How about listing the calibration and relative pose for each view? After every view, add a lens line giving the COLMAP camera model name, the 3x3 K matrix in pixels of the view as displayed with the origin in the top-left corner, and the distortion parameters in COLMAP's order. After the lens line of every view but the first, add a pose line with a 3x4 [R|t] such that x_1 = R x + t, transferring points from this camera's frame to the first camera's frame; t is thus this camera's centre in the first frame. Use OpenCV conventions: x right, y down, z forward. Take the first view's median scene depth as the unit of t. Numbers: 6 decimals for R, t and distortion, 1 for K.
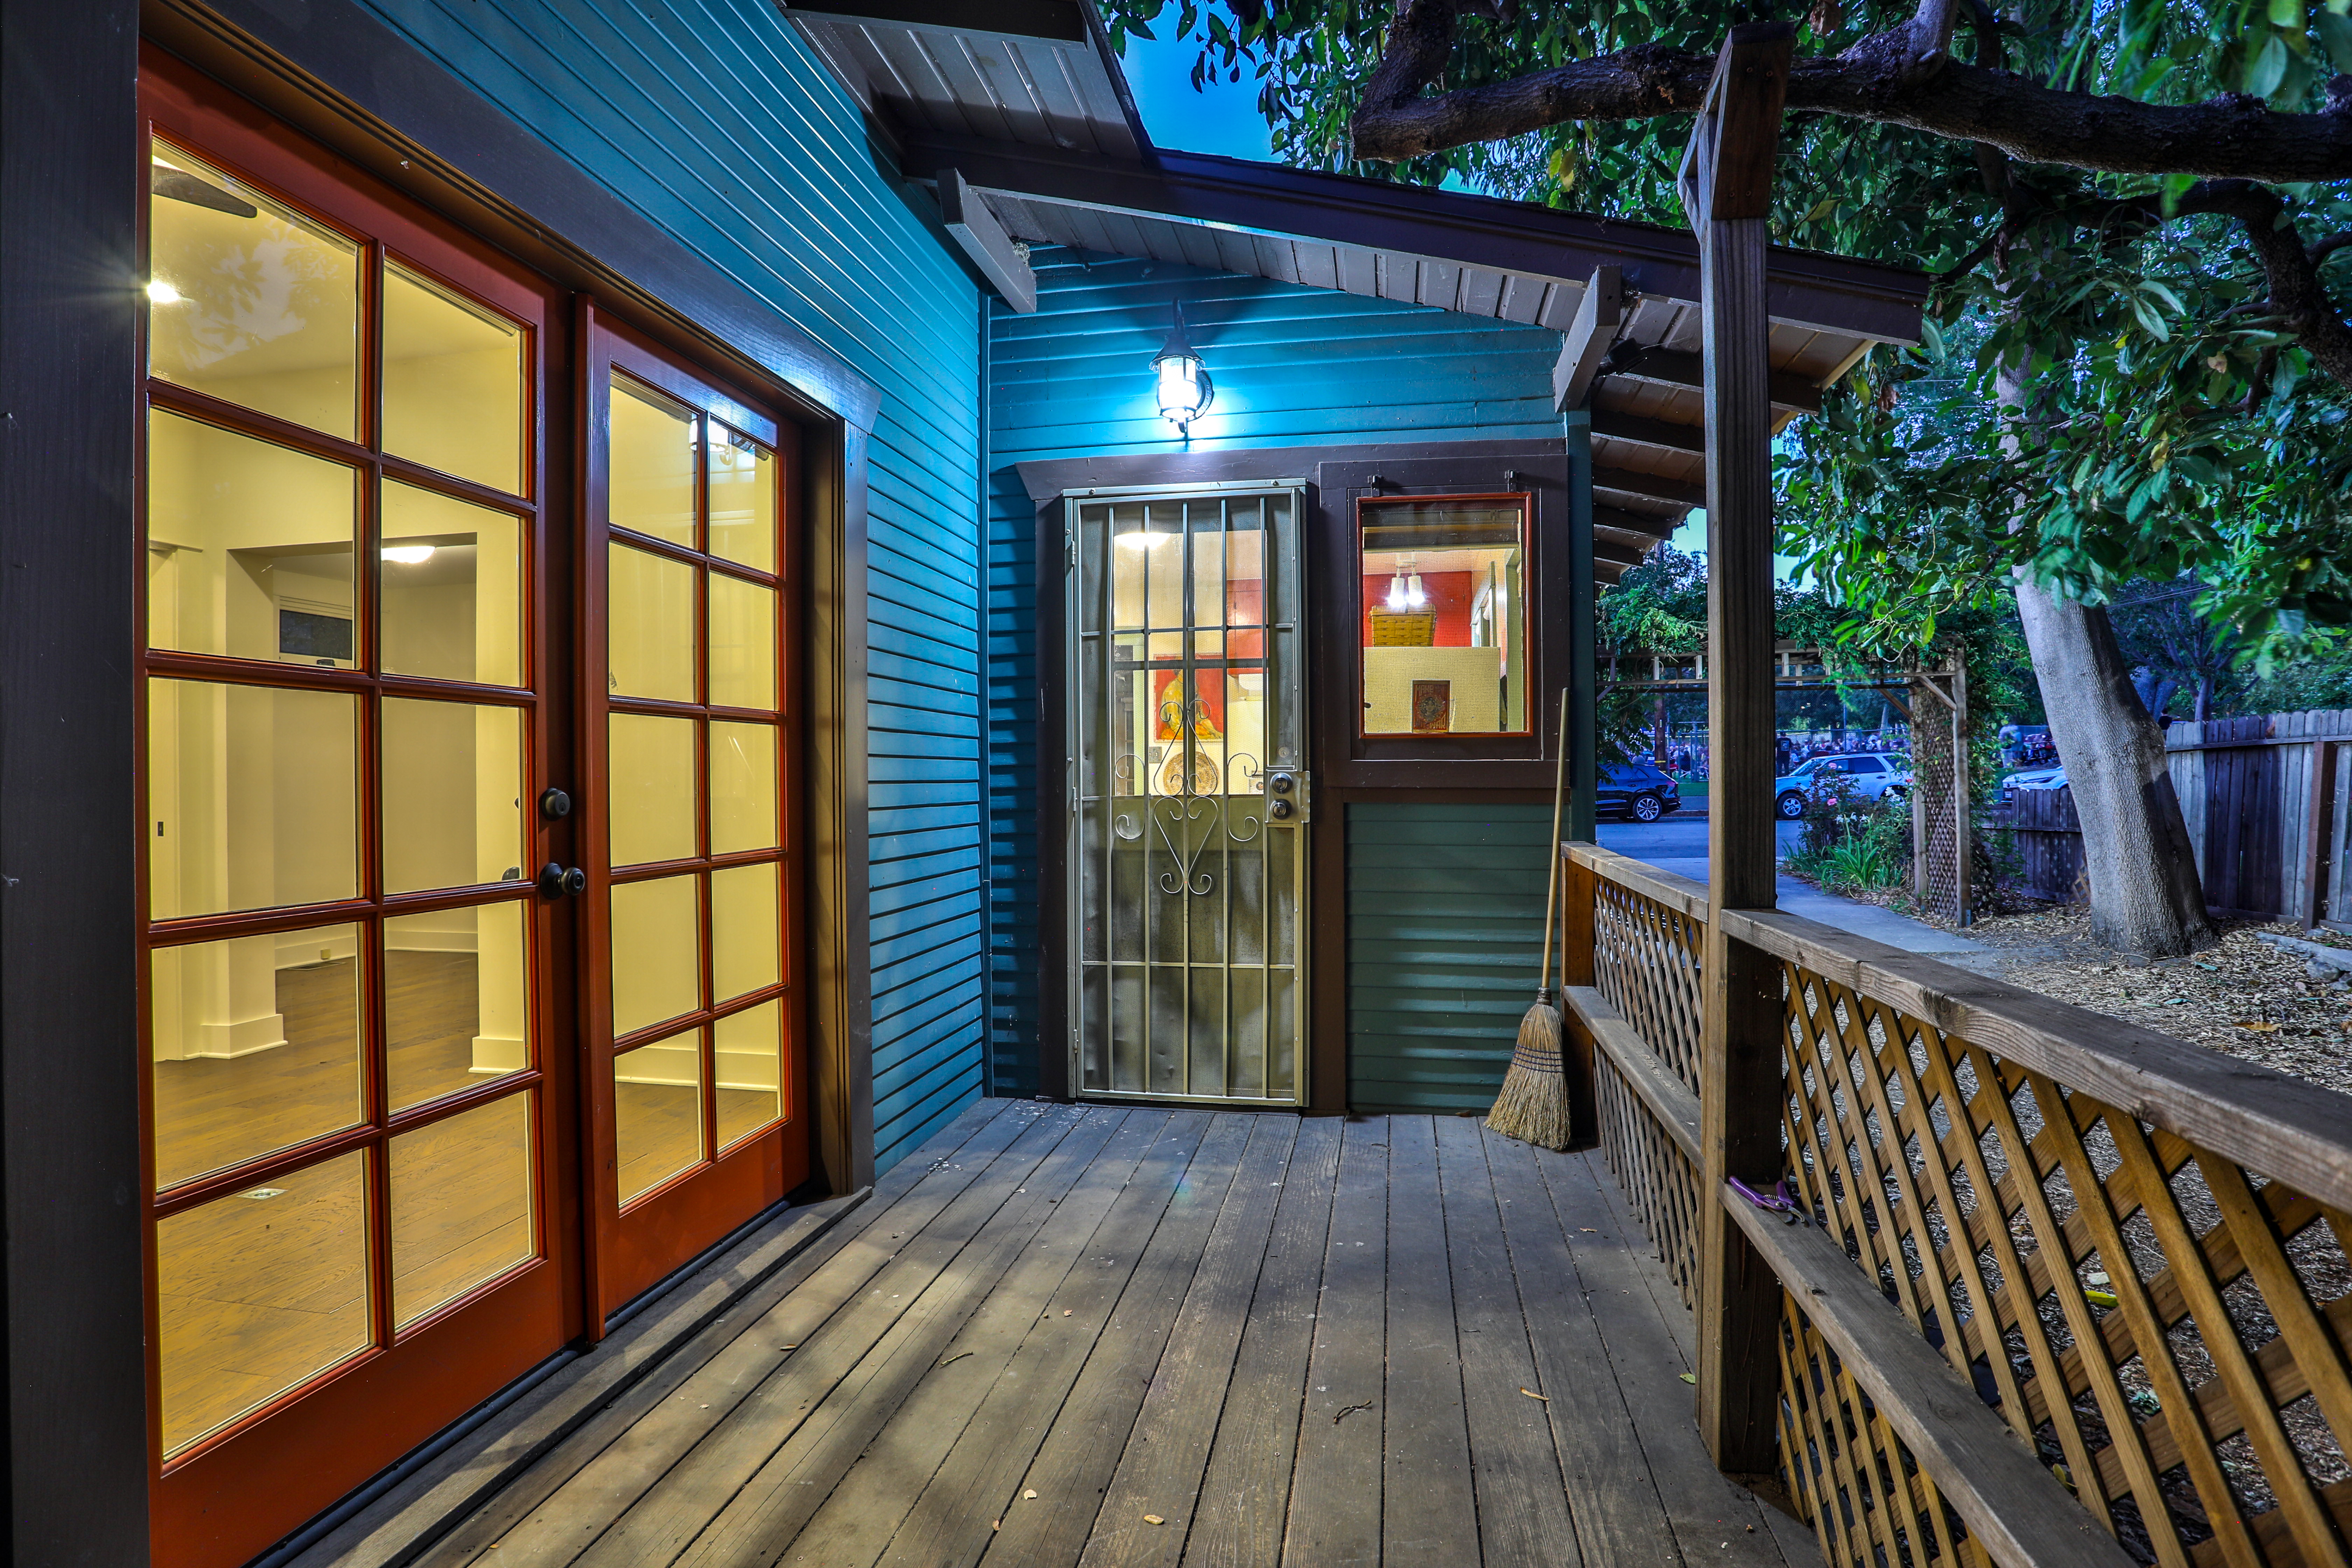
lens RADIAL K [[1173.6, 0, 1176.7], [0, 1173.6, 773.6], [0, 0, 1]] dist [-0.002147, -0.000015]
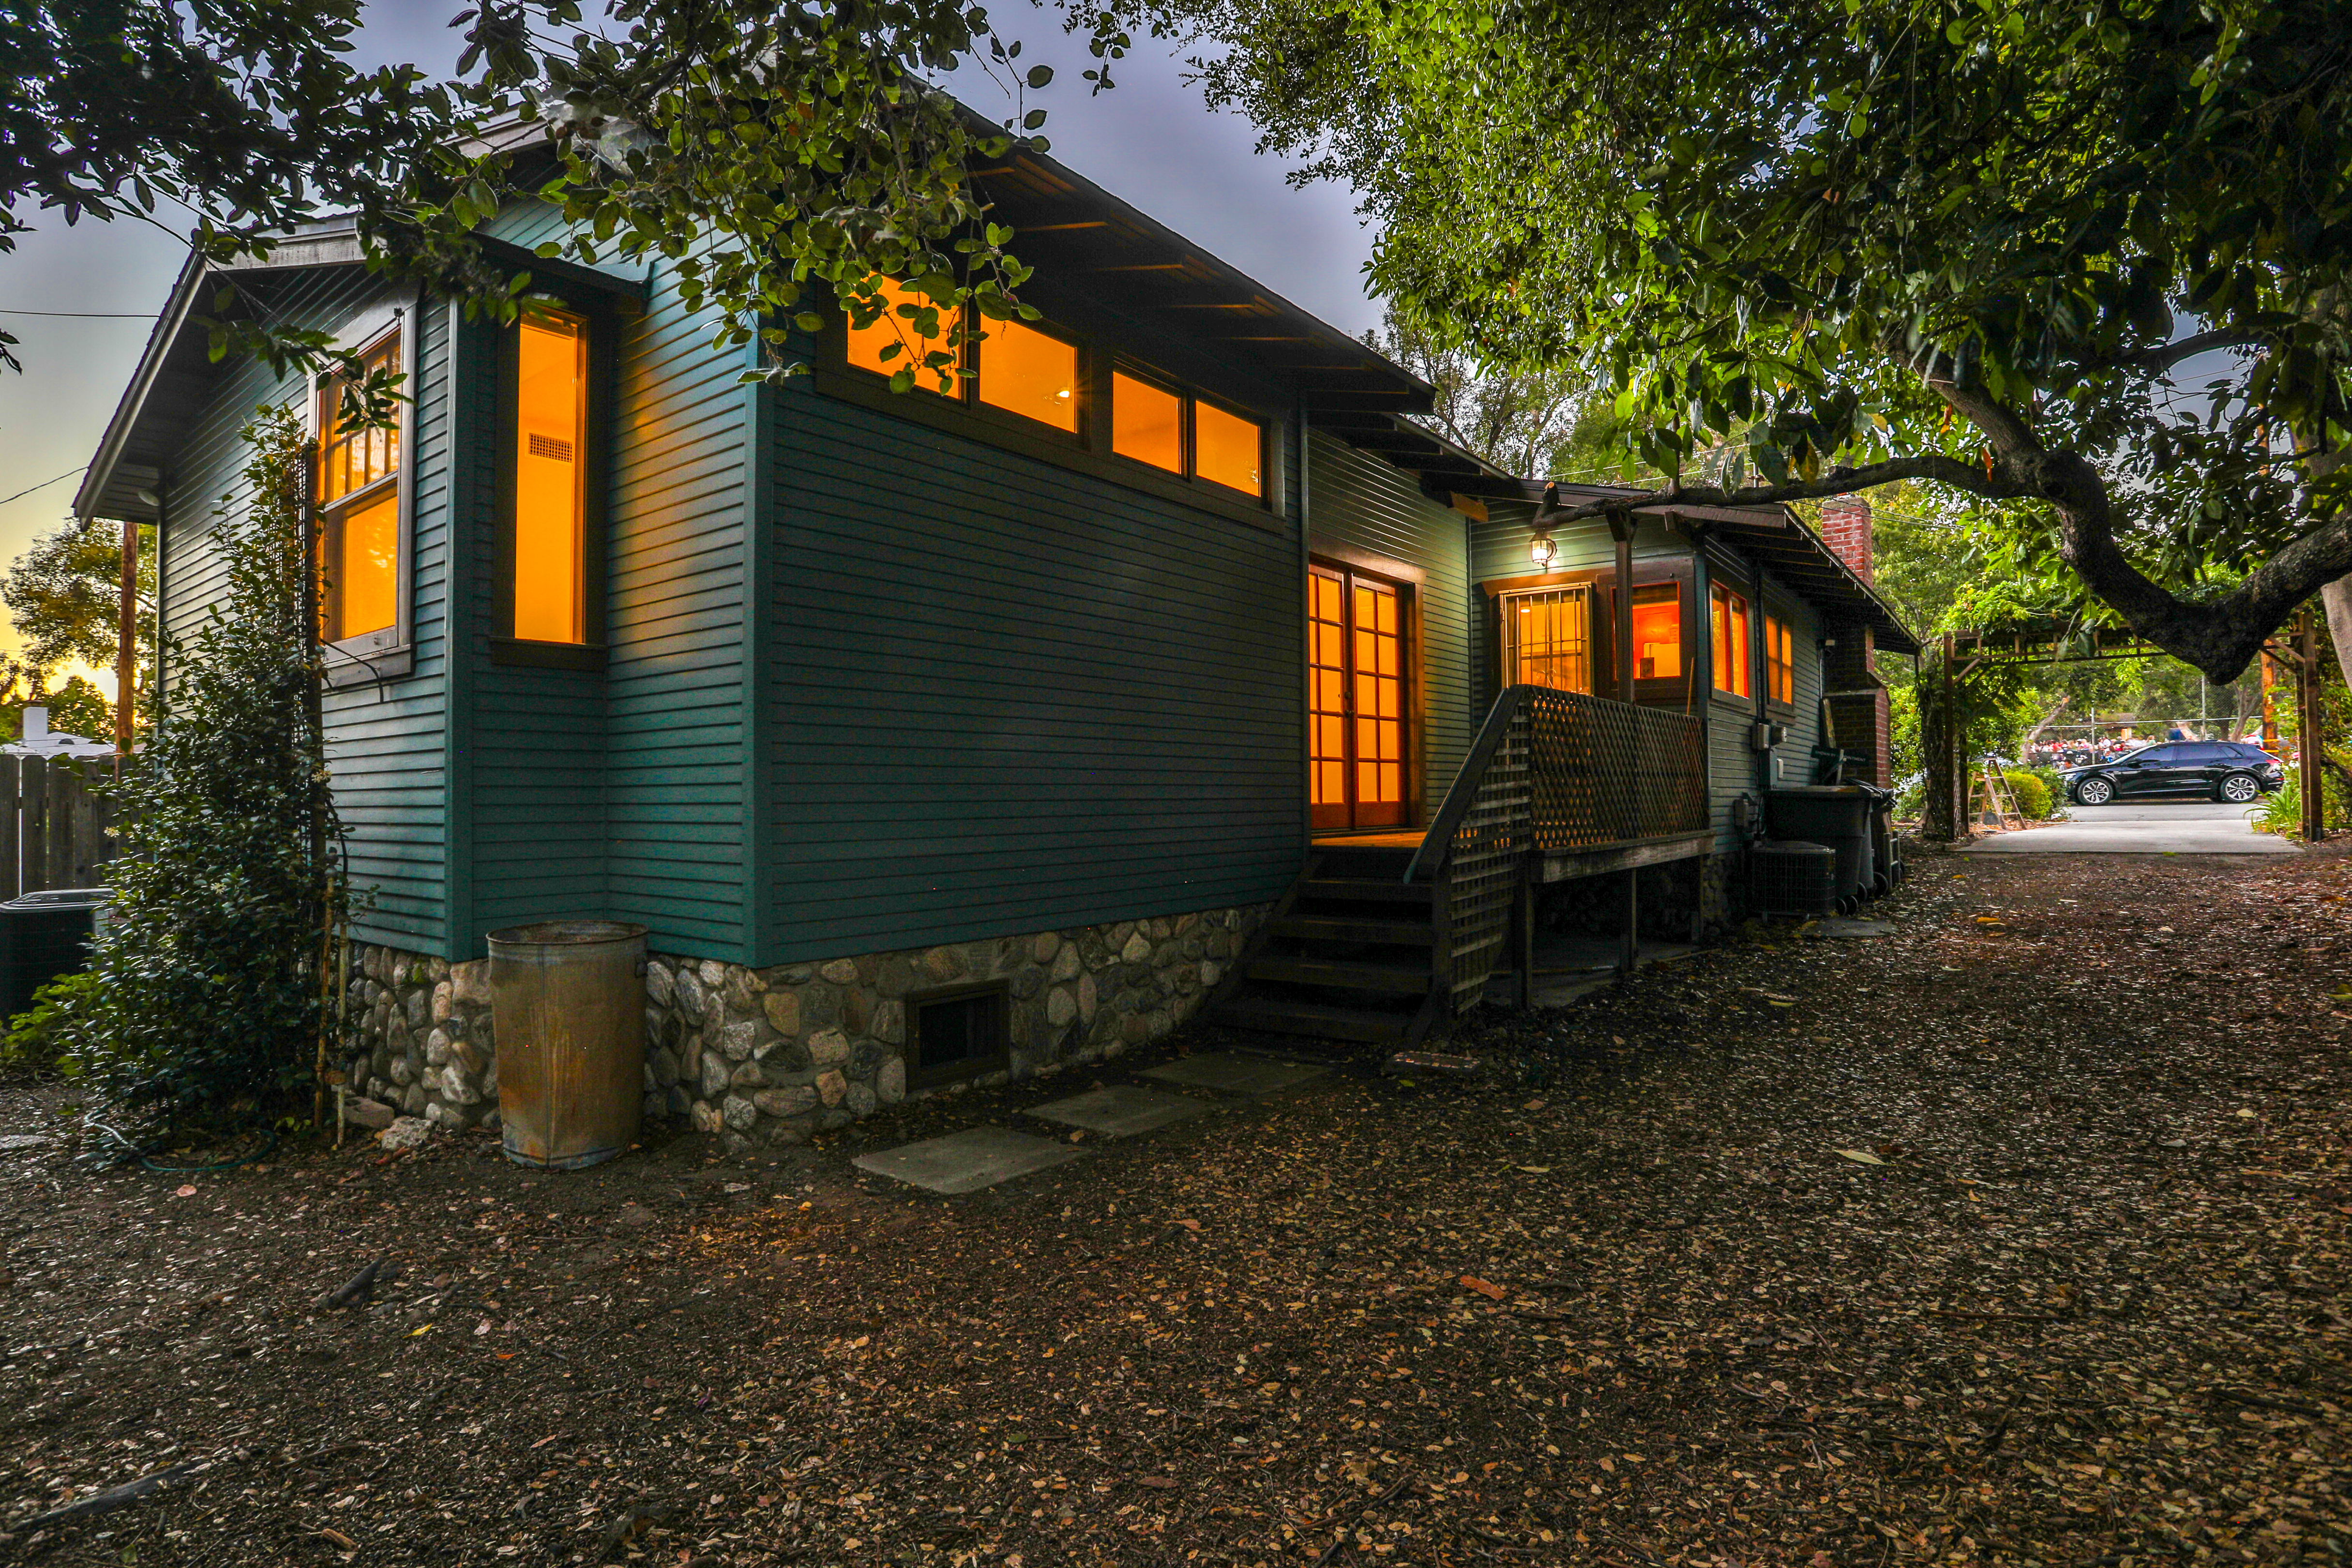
lens RADIAL K [[1173.6, 0, 1176.7], [0, 1173.6, 773.6], [0, 0, 1]] dist [-0.002147, -0.000015]
pose [[0.882328, -0.011486, -0.470495, 0.572289], [0.002210, 0.999792, -0.020263, 0.247539], [0.470630, 0.016838, 0.882170, -1.897678]]
